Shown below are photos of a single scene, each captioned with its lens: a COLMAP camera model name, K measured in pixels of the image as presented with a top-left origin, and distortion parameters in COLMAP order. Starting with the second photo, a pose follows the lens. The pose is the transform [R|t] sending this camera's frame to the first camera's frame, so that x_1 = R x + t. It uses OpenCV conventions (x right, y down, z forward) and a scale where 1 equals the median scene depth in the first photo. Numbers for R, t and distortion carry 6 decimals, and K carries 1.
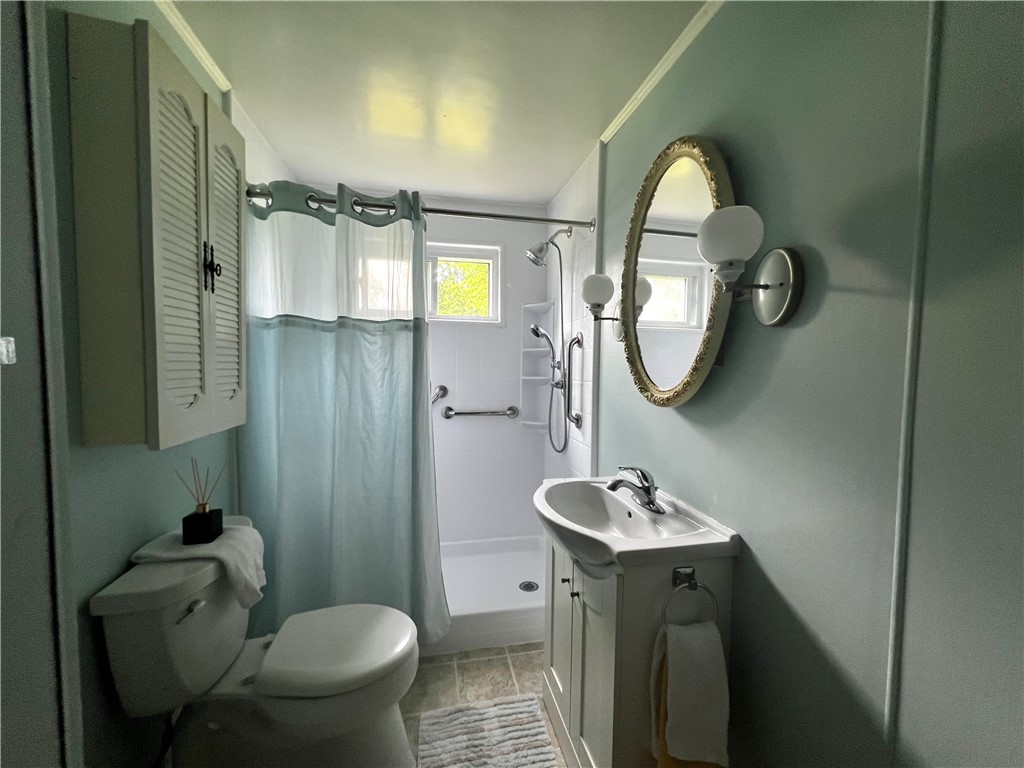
lens RADIAL K [[408.6, 0, 513.4], [0, 408.6, 388.2], [0, 0, 1]] dist [-0.000455, 0.000109]
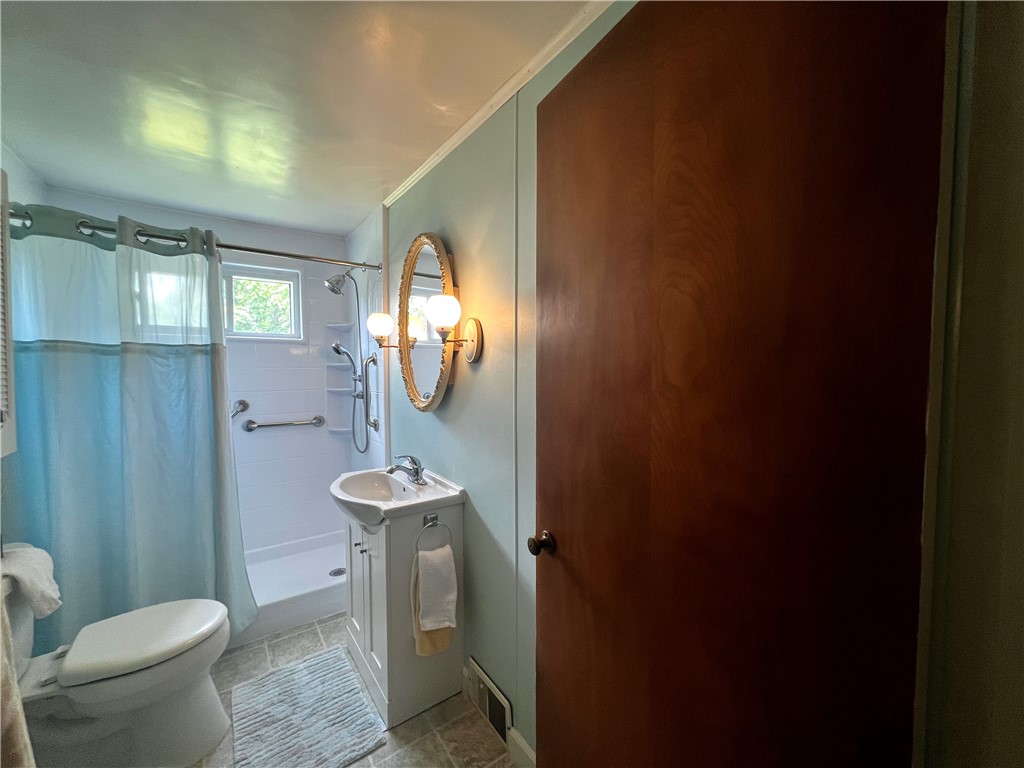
lens RADIAL K [[408.6, 0, 513.4], [0, 408.6, 388.2], [0, 0, 1]] dist [-0.000455, 0.000109]
pose [[0.912426, -0.033545, 0.407865, 0.050359], [0.034923, 0.999382, 0.004070, -0.026385], [-0.407750, 0.010530, 0.913033, -0.353910]]
